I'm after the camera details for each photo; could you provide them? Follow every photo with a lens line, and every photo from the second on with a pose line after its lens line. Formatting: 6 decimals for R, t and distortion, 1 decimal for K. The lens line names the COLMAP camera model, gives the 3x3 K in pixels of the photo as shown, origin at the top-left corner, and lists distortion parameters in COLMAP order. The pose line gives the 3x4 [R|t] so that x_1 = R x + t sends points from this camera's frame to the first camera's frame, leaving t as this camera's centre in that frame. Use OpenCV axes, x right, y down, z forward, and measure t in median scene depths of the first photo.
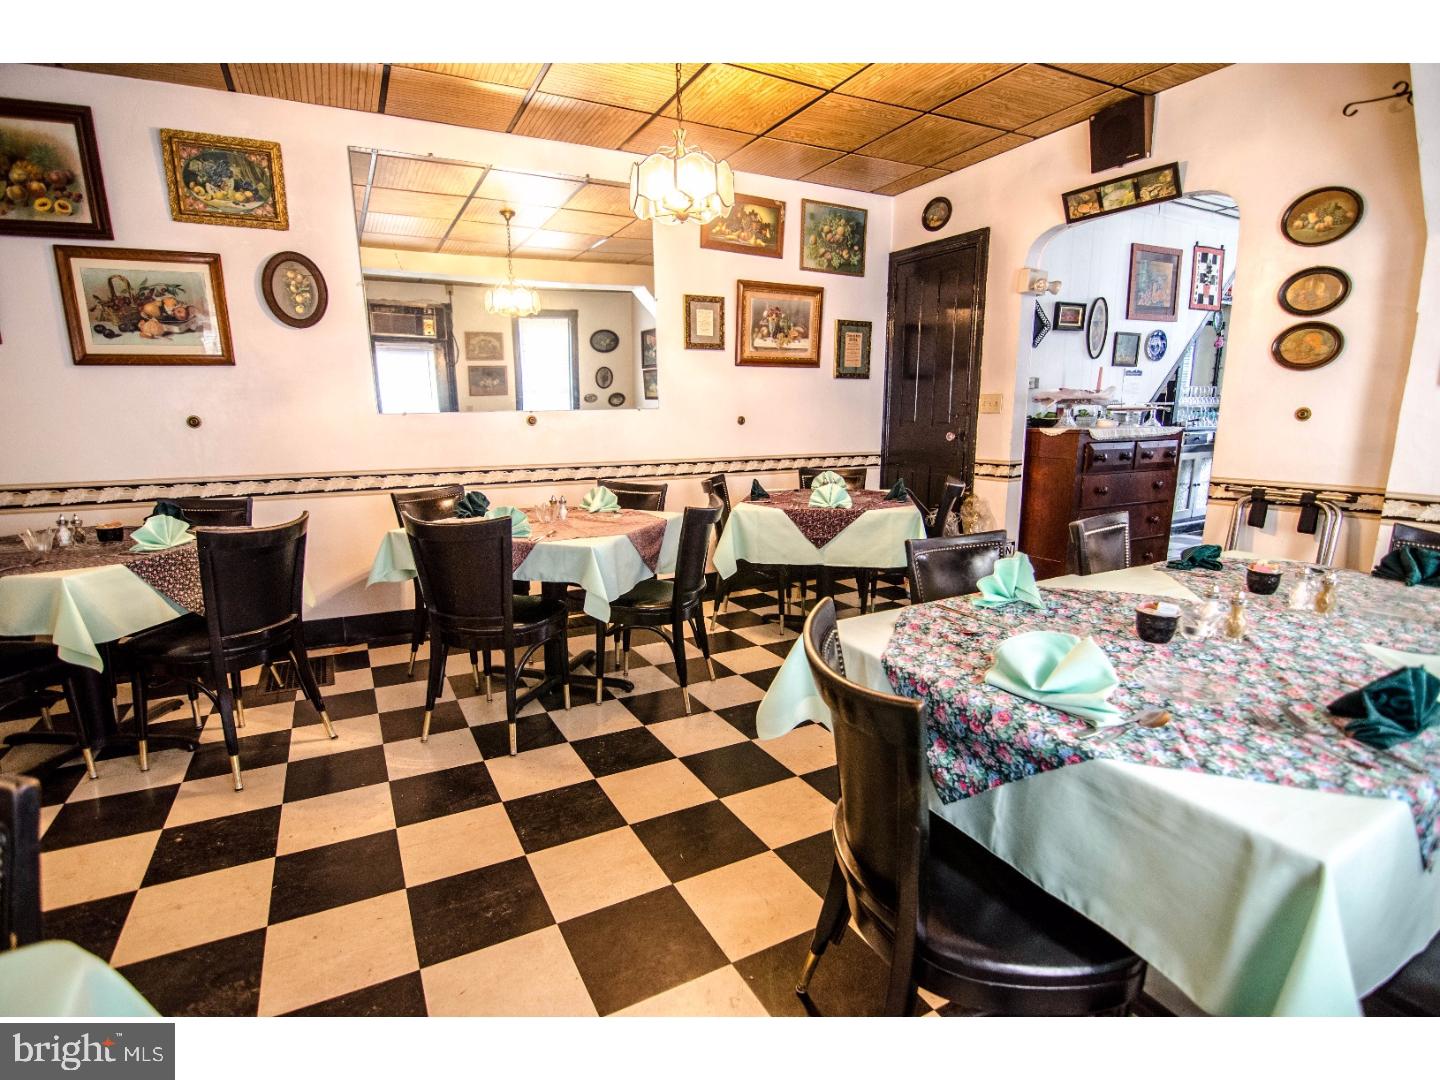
lens RADIAL K [[691.3, 0, 718.6], [0, 691.3, 546.3], [0, 0, 1]] dist [-0.004976, -0.011124]
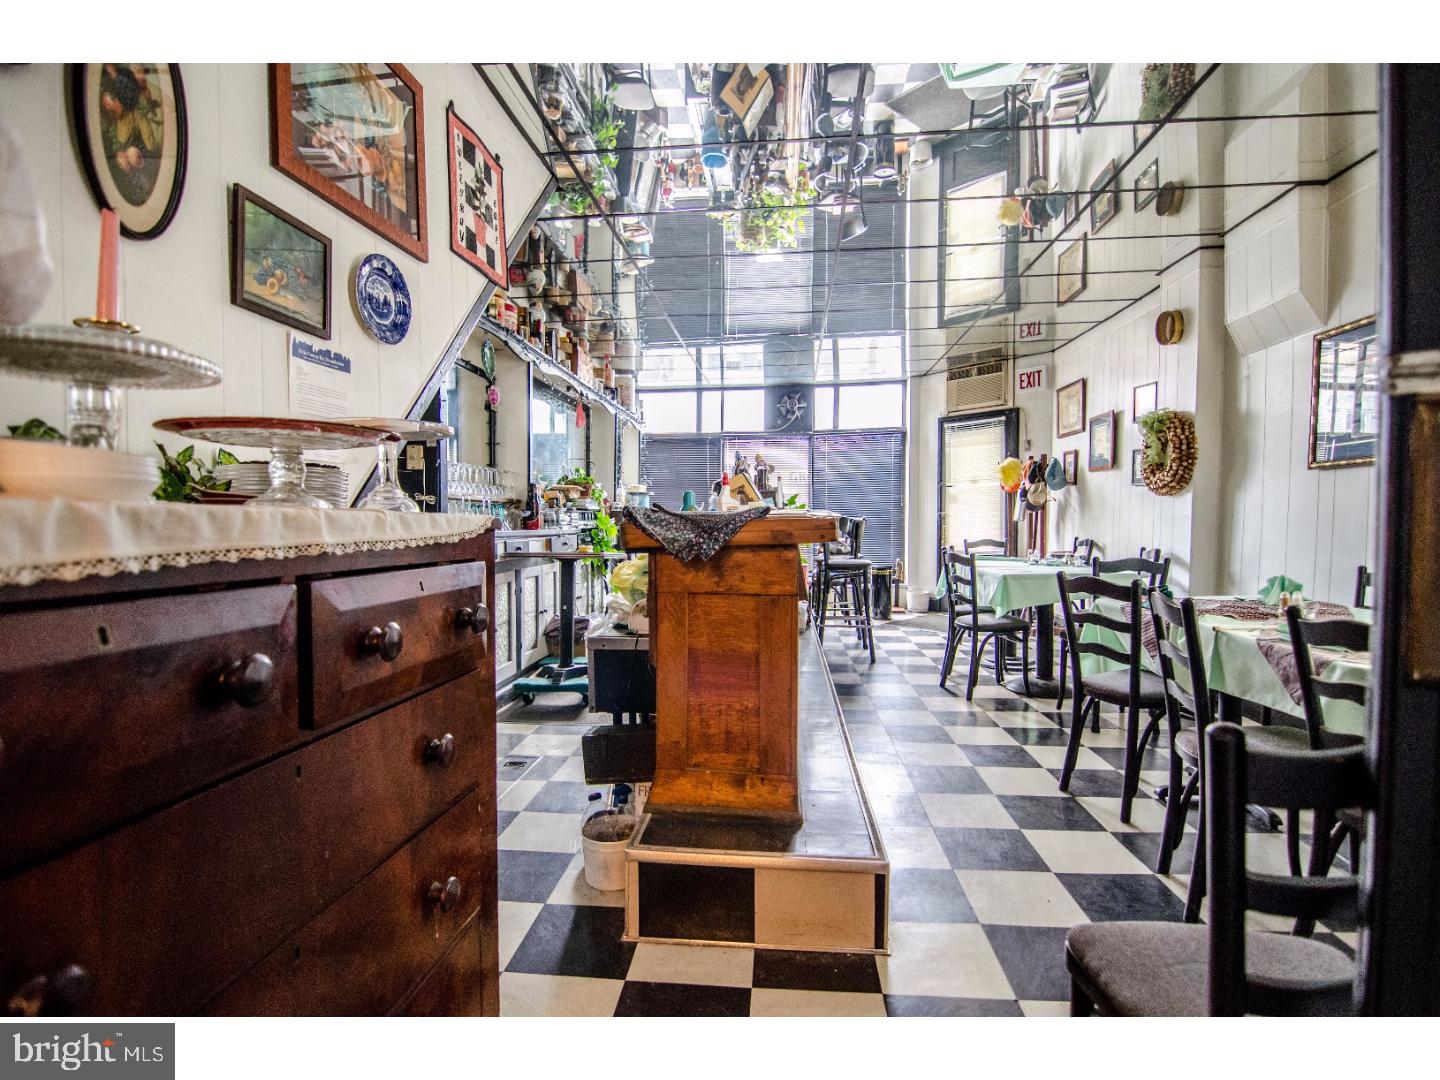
lens RADIAL K [[691.3, 0, 718.6], [0, 691.3, 546.3], [0, 0, 1]] dist [-0.004976, -0.011124]
pose [[0.567063, -0.023487, 0.823340, 0.442856], [0.159603, 0.983781, -0.081860, -0.109742], [-0.808064, 0.177827, 0.561614, 0.688731]]
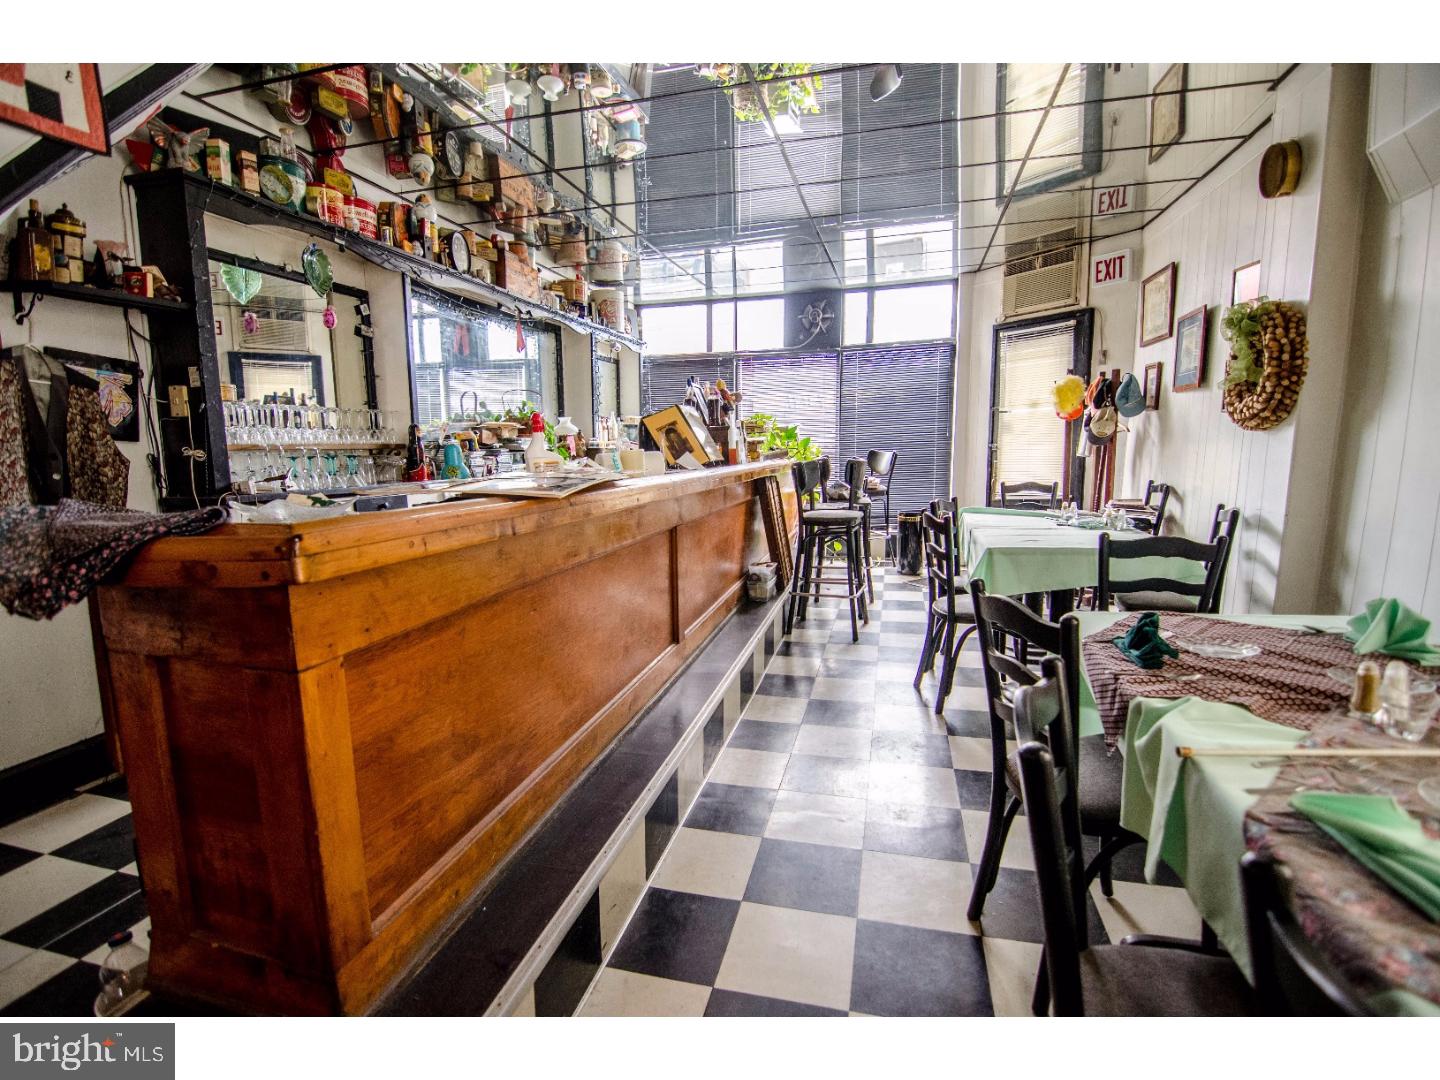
lens RADIAL K [[691.3, 0, 718.6], [0, 691.3, 546.3], [0, 0, 1]] dist [-0.004976, -0.011124]
pose [[0.689647, -0.106922, 0.716208, 0.736674], [0.149603, 0.988740, 0.003554, -0.126916], [-0.708524, 0.104696, 0.697877, 0.636118]]
